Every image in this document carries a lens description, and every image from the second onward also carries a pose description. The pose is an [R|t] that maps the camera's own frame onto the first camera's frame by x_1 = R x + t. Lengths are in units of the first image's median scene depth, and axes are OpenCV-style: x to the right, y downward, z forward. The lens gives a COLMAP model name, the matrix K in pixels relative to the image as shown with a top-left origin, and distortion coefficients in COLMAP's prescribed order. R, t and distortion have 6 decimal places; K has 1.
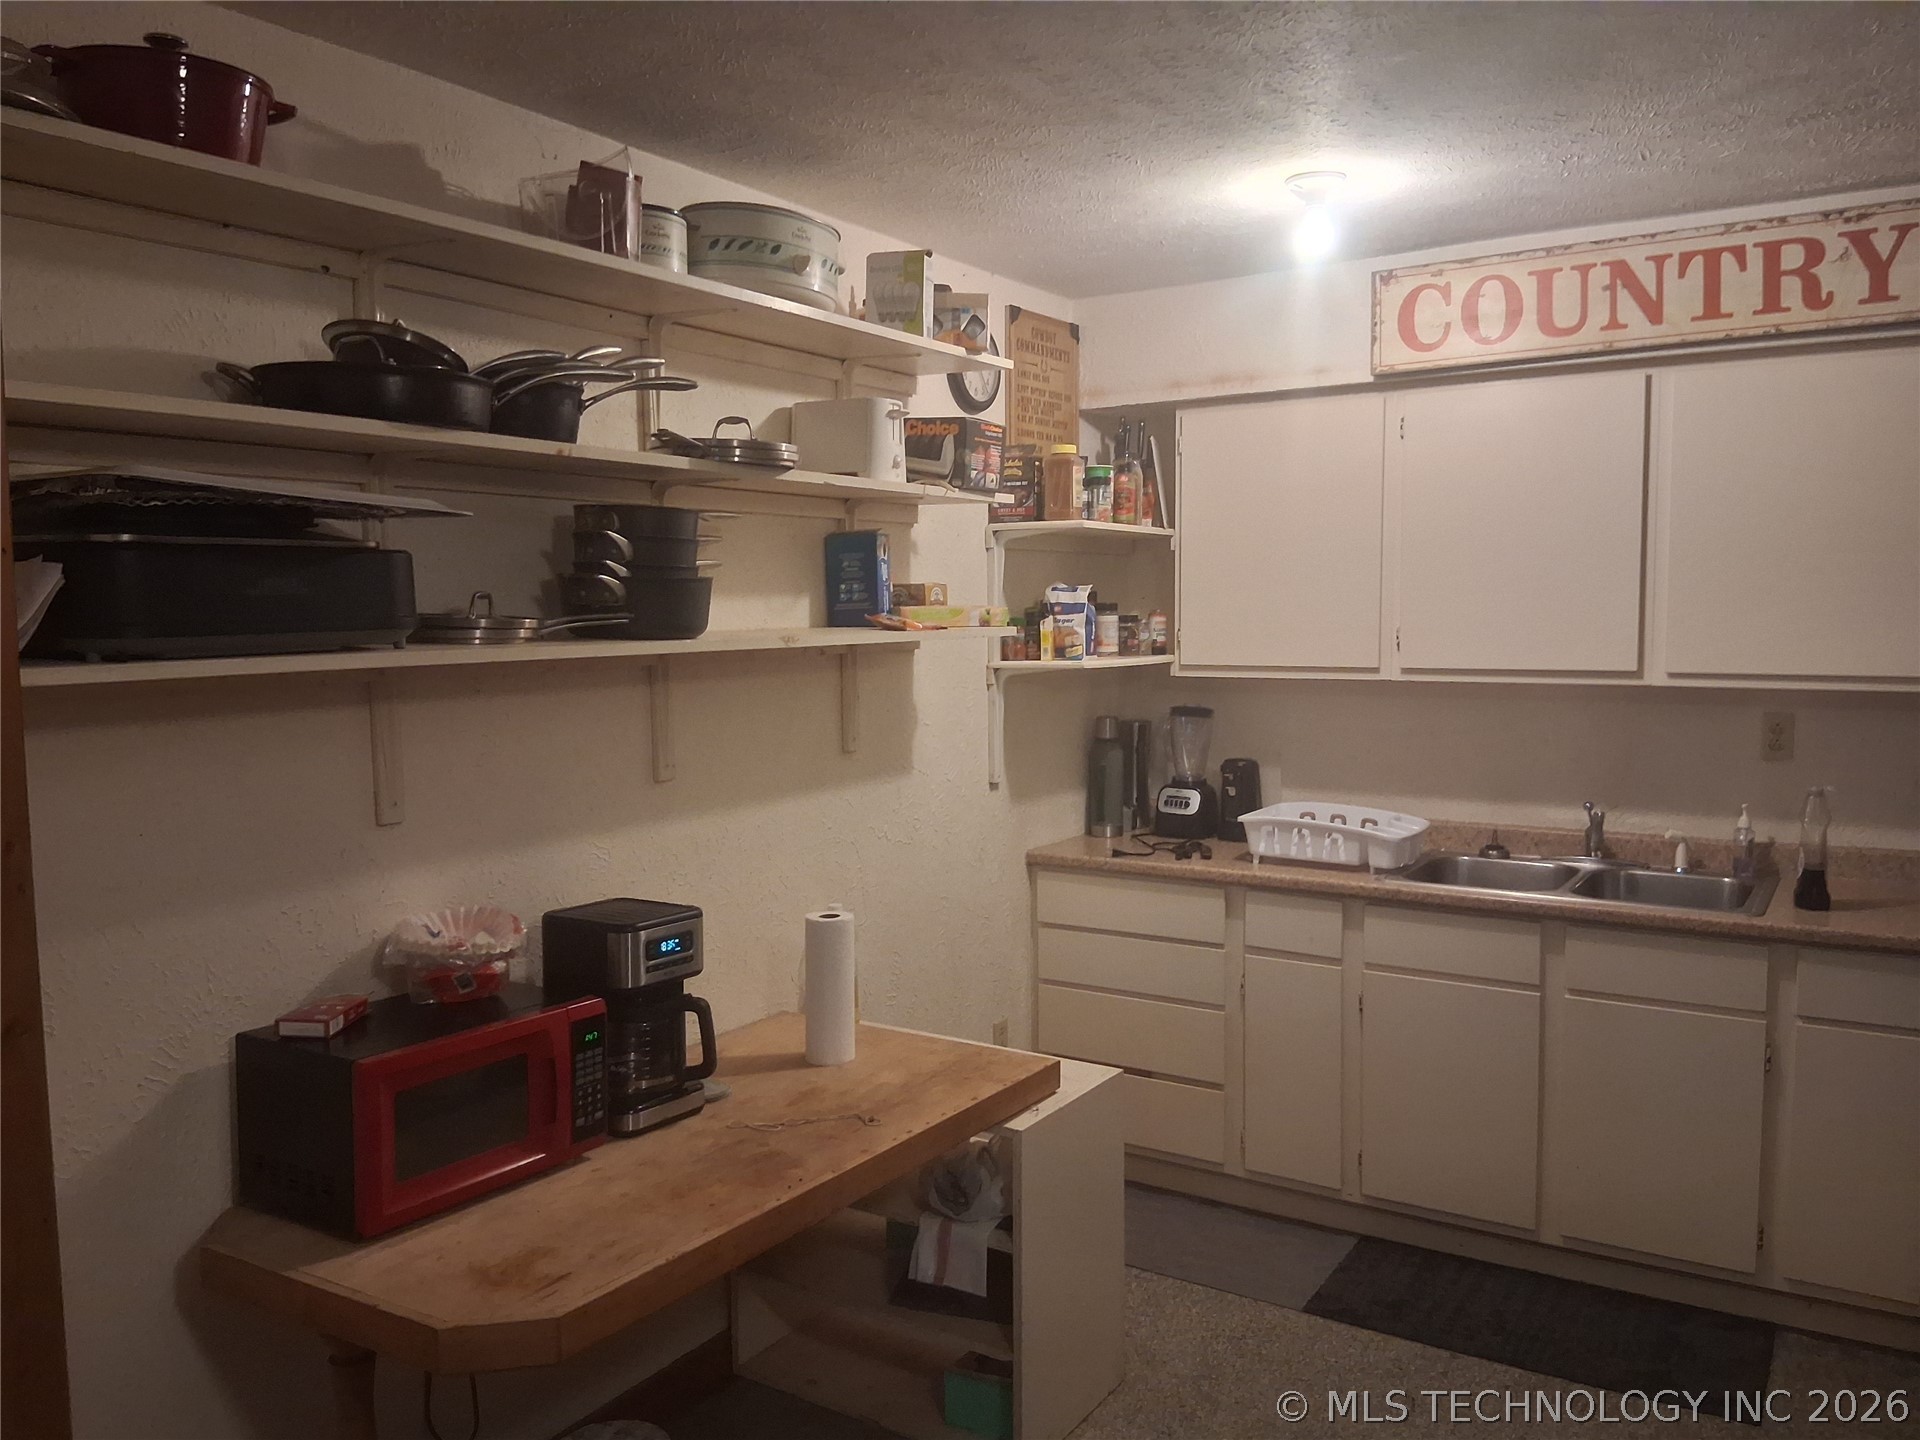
lens RADIAL K [[1542.4, 0, 926.5], [0, 1542.4, 731.4], [0, 0, 1]] dist [0.131422, -0.227980]
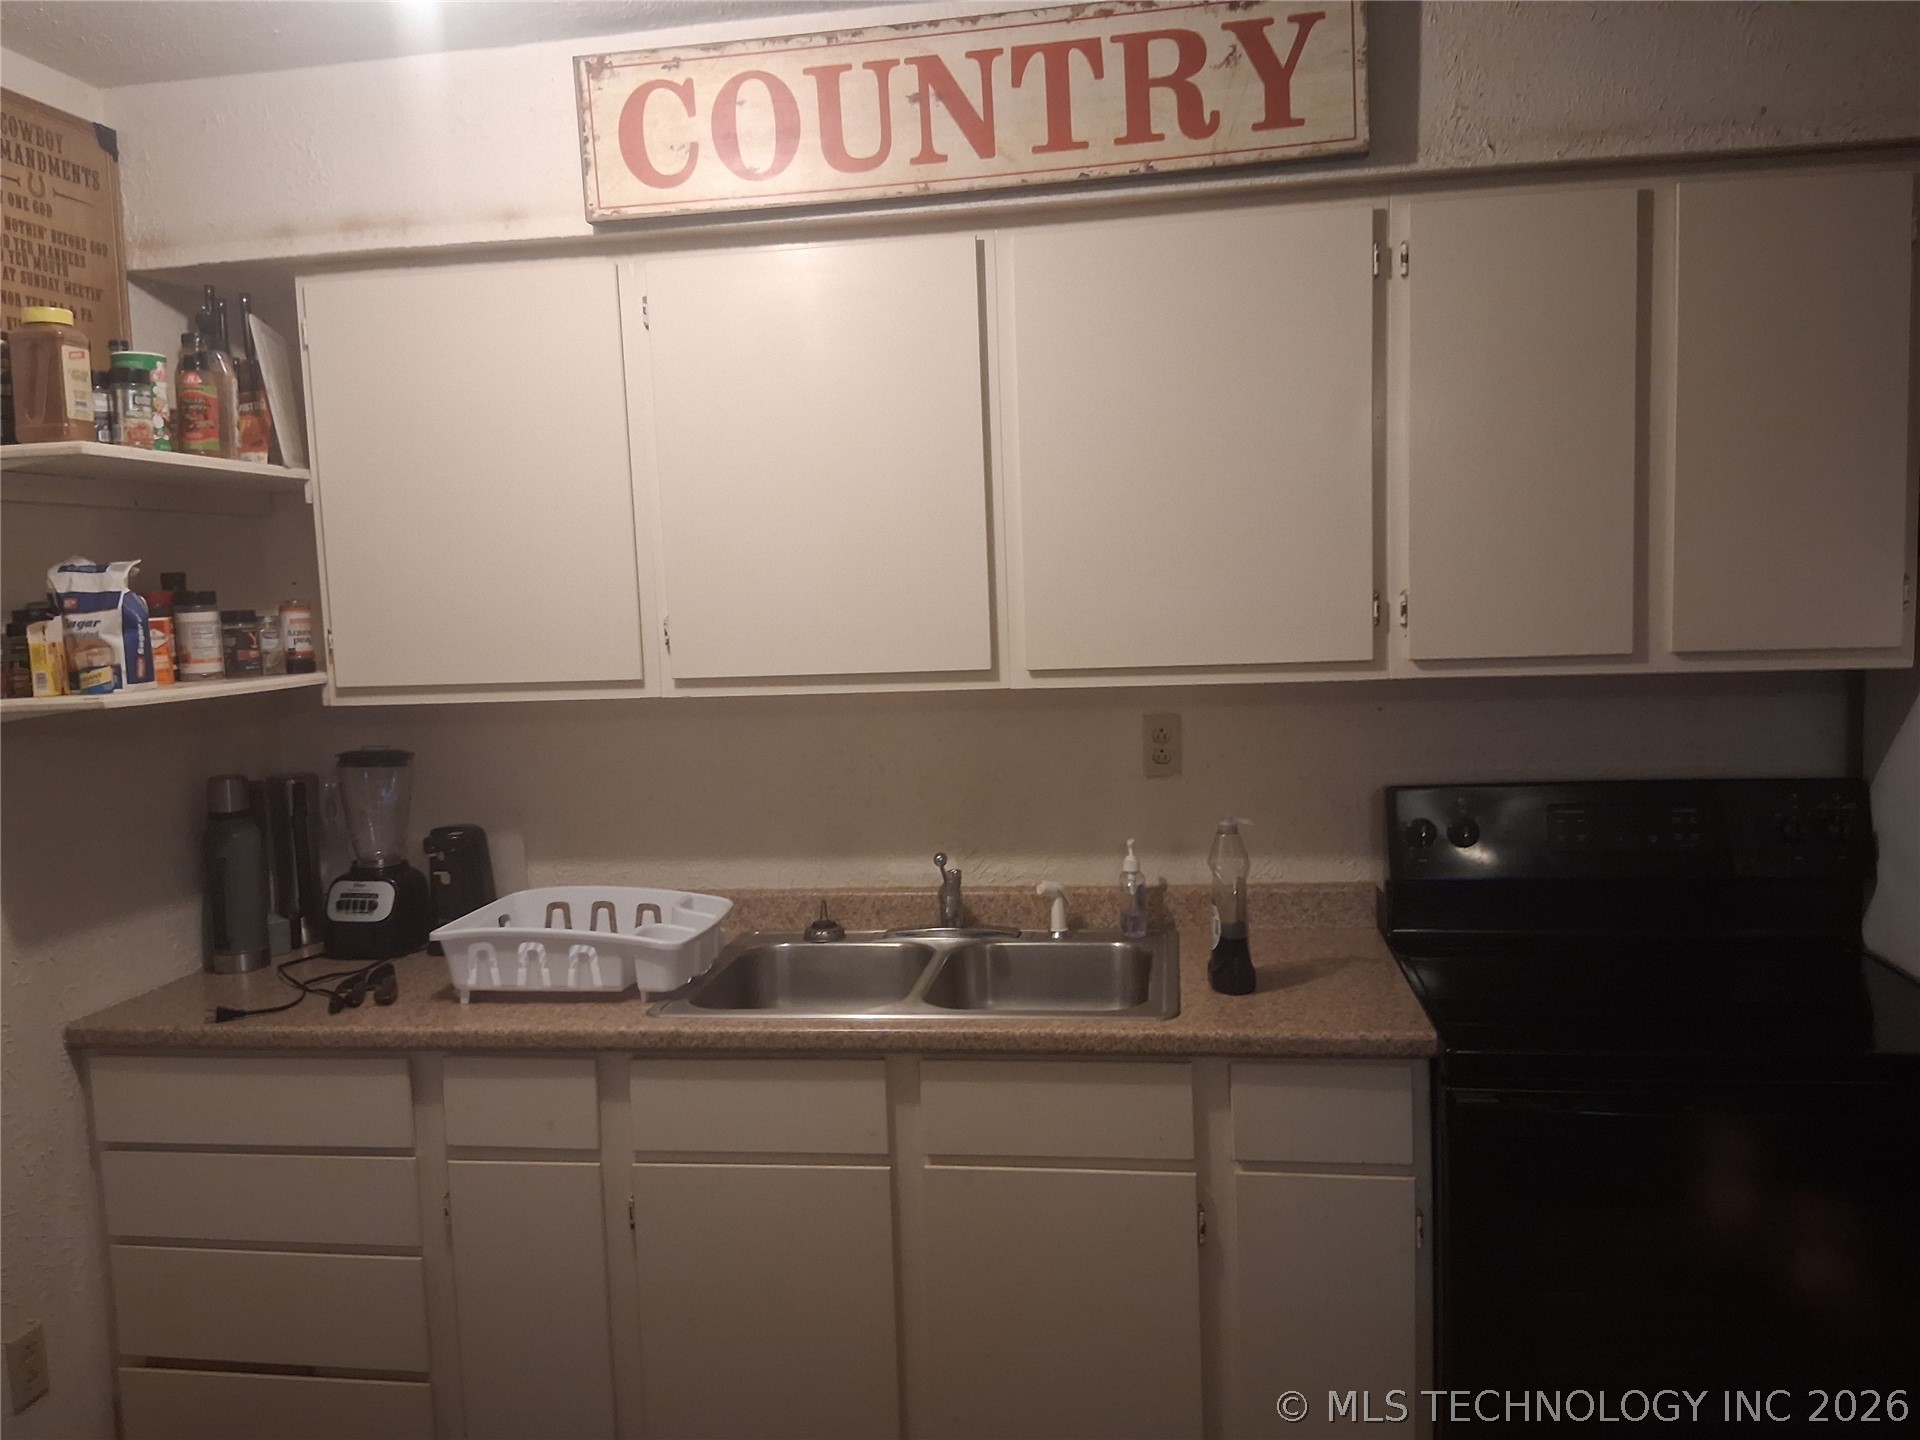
lens RADIAL K [[1542.4, 0, 926.5], [0, 1542.4, 731.4], [0, 0, 1]] dist [0.131422, -0.227980]
pose [[0.921778, -0.063602, 0.382466, 0.154343], [0.062253, 0.997934, 0.015915, -0.022821], [-0.382687, 0.009140, 0.923833, 0.359330]]
